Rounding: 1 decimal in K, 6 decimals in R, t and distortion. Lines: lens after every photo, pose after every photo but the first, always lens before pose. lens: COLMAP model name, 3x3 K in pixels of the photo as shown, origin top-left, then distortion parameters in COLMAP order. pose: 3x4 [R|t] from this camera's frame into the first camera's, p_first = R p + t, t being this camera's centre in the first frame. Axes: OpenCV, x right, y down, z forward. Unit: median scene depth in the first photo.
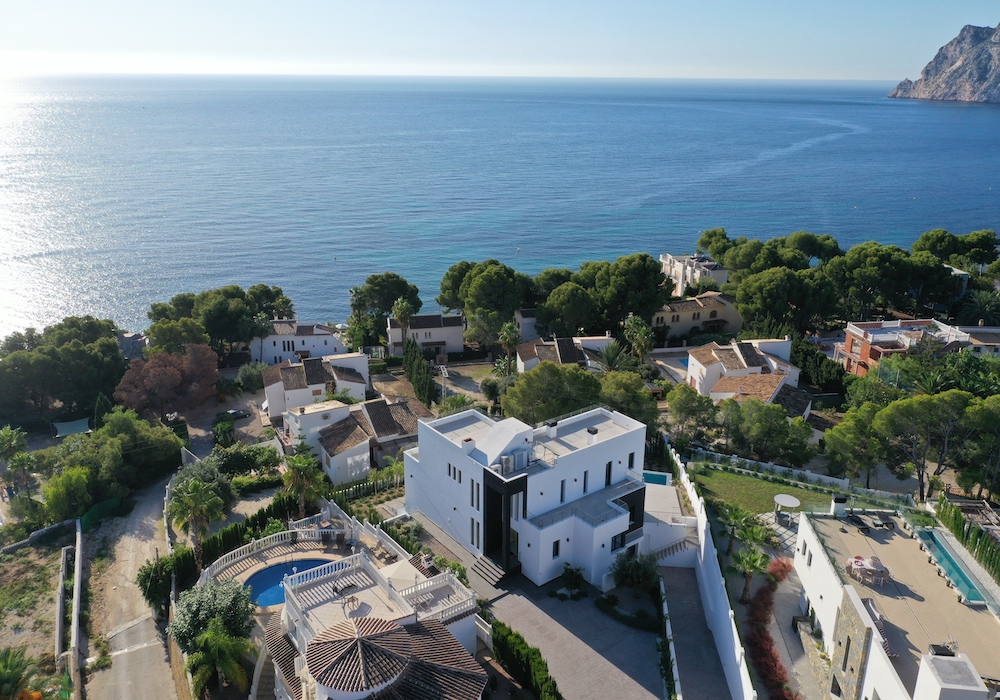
lens RADIAL K [[775.1, 0, 496.5], [0, 775.1, 335.3], [0, 0, 1]] dist [-0.008234, 0.002607]
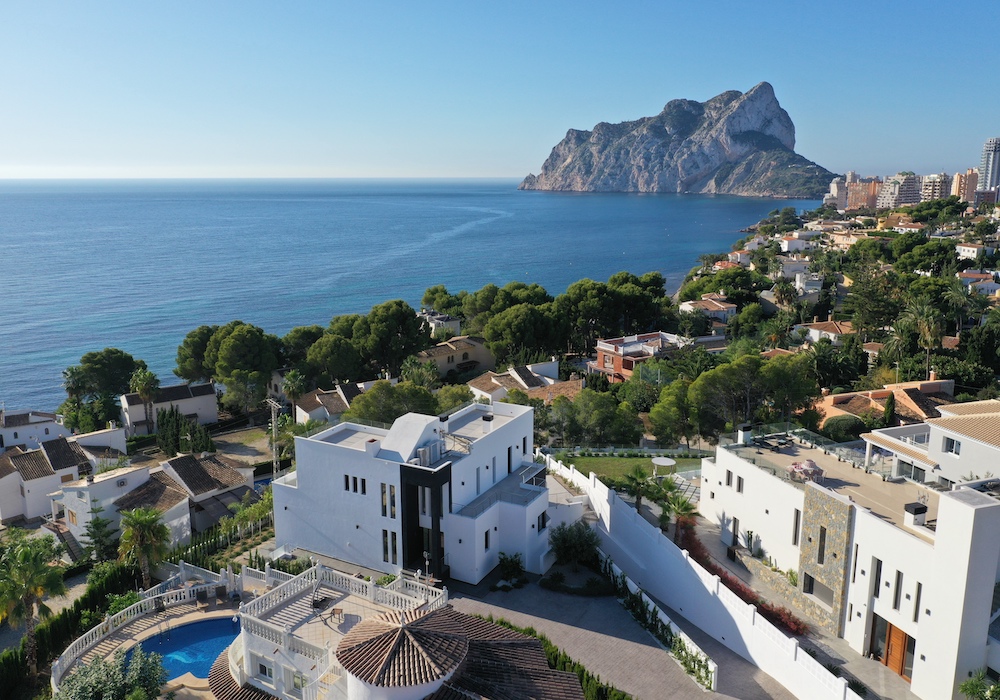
lens RADIAL K [[775.1, 0, 496.5], [0, 775.1, 335.3], [0, 0, 1]] dist [-0.008234, 0.002607]
pose [[0.911997, -0.092455, 0.399641, -0.168364], [0.138328, 0.986518, -0.087445, 0.076040], [-0.386168, 0.135031, 0.912491, 0.078177]]
